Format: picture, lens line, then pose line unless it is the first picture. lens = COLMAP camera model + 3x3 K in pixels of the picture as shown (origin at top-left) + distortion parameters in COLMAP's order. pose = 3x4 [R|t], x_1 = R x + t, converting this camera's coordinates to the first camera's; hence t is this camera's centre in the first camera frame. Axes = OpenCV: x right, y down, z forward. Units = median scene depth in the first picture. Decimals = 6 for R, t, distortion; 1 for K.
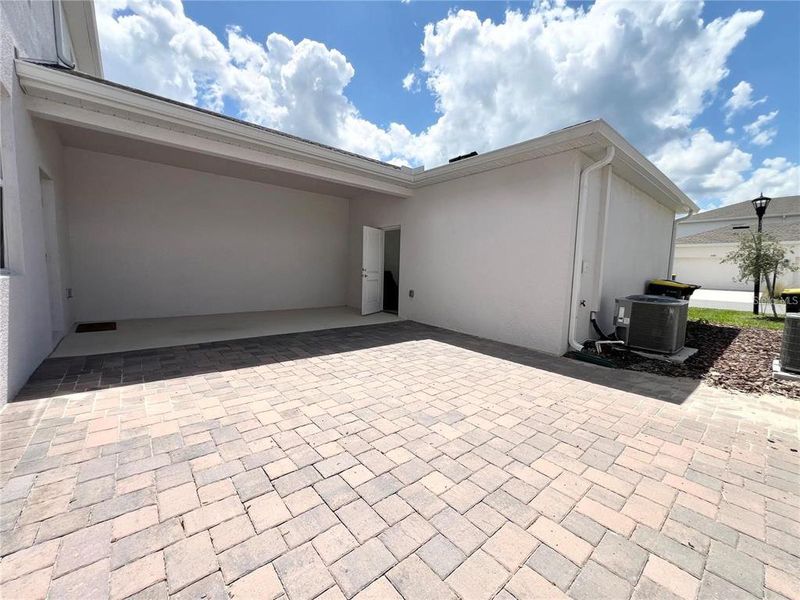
lens RADIAL K [[319.0, 0, 400.3], [0, 319.0, 298.0], [0, 0, 1]] dist [-0.003658, 0.000798]
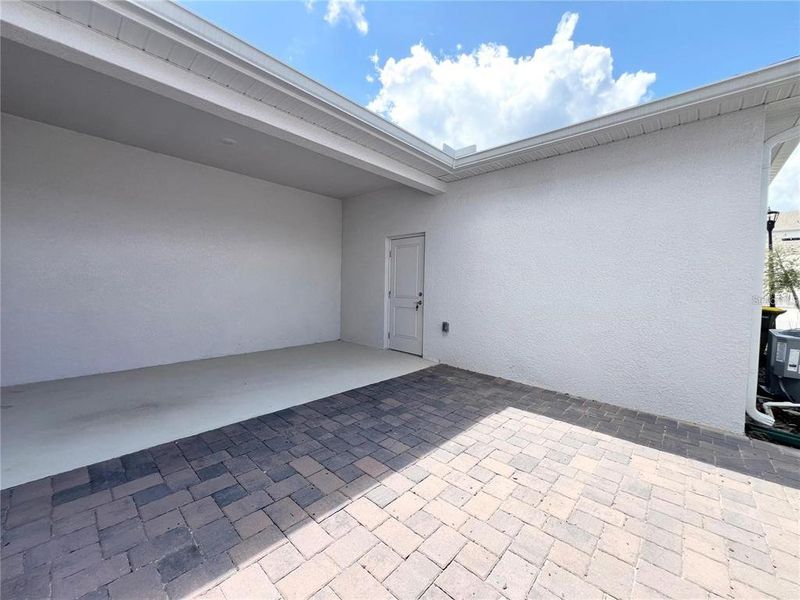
lens RADIAL K [[319.0, 0, 400.3], [0, 319.0, 298.0], [0, 0, 1]] dist [-0.003658, 0.000798]
pose [[0.992242, -0.015569, 0.123340, -0.230328], [0.022022, 0.998449, -0.051135, -0.068152], [-0.122353, 0.053454, 0.991046, 0.459095]]
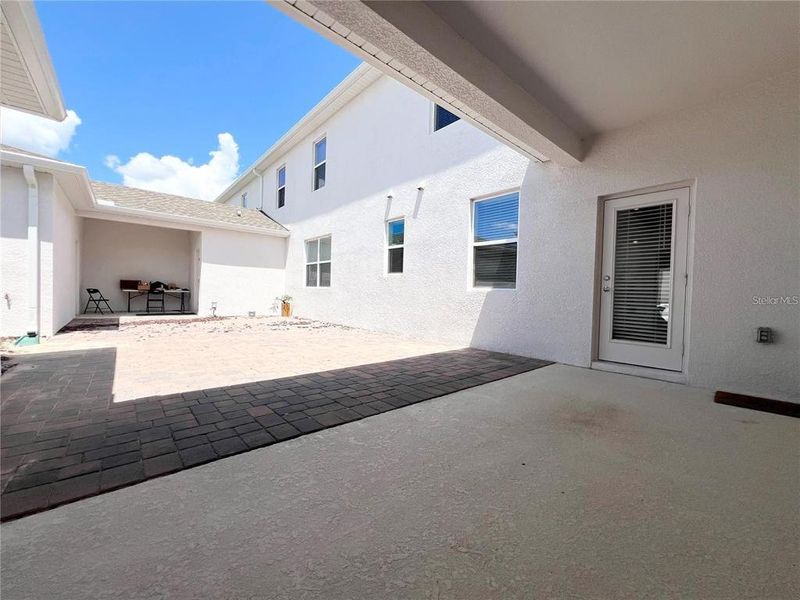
lens RADIAL K [[319.0, 0, 400.3], [0, 319.0, 298.0], [0, 0, 1]] dist [-0.003658, 0.000798]
pose [[-0.998435, -0.054510, -0.012516, -0.375423], [-0.055518, 0.993030, 0.103969, -0.116959], [0.006761, 0.104501, -0.994502, 1.700354]]
